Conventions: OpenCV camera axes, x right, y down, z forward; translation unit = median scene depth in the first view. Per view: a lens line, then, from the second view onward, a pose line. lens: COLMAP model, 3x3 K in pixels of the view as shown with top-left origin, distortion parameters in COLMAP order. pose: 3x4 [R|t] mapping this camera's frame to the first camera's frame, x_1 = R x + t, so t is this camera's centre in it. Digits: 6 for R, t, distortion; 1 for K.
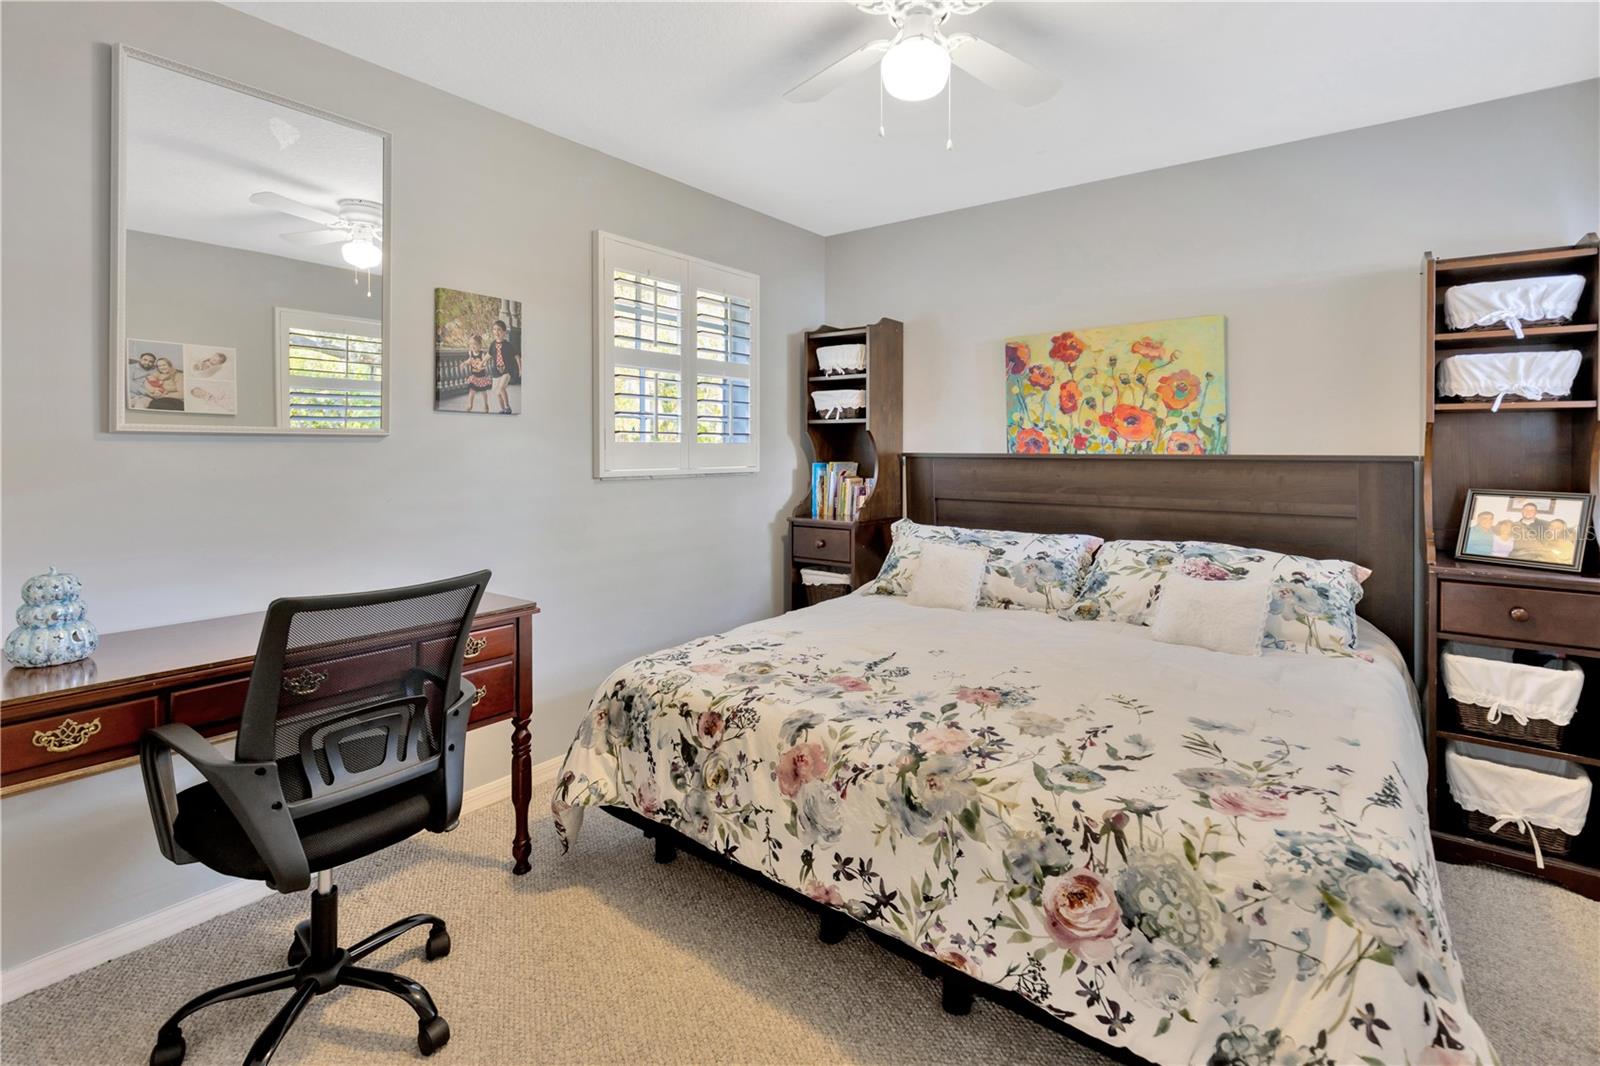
lens RADIAL K [[750.5, 0, 796.6], [0, 750.5, 450.7], [0, 0, 1]] dist [0.009472, -0.001347]
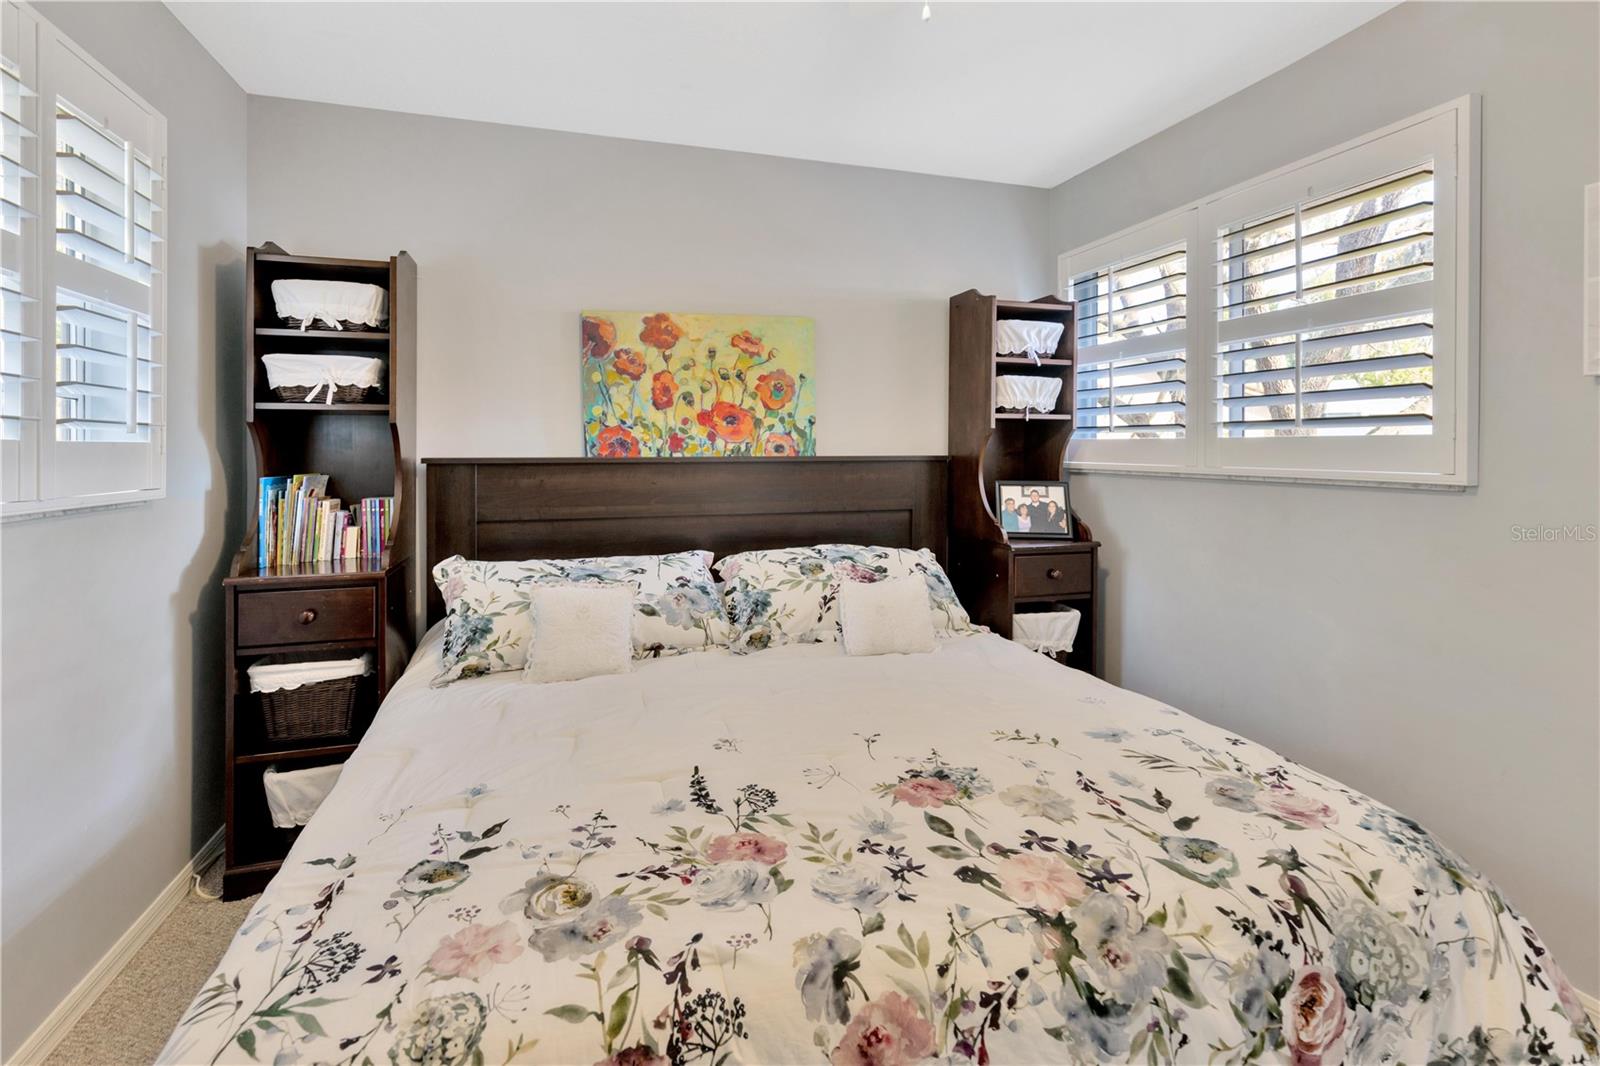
lens RADIAL K [[750.5, 0, 796.6], [0, 750.5, 450.7], [0, 0, 1]] dist [0.009472, -0.001347]
pose [[0.587802, -0.004387, 0.808993, -0.261280], [0.005966, 0.999982, 0.001088, -0.003240], [-0.808983, 0.004187, 0.587817, 0.418603]]
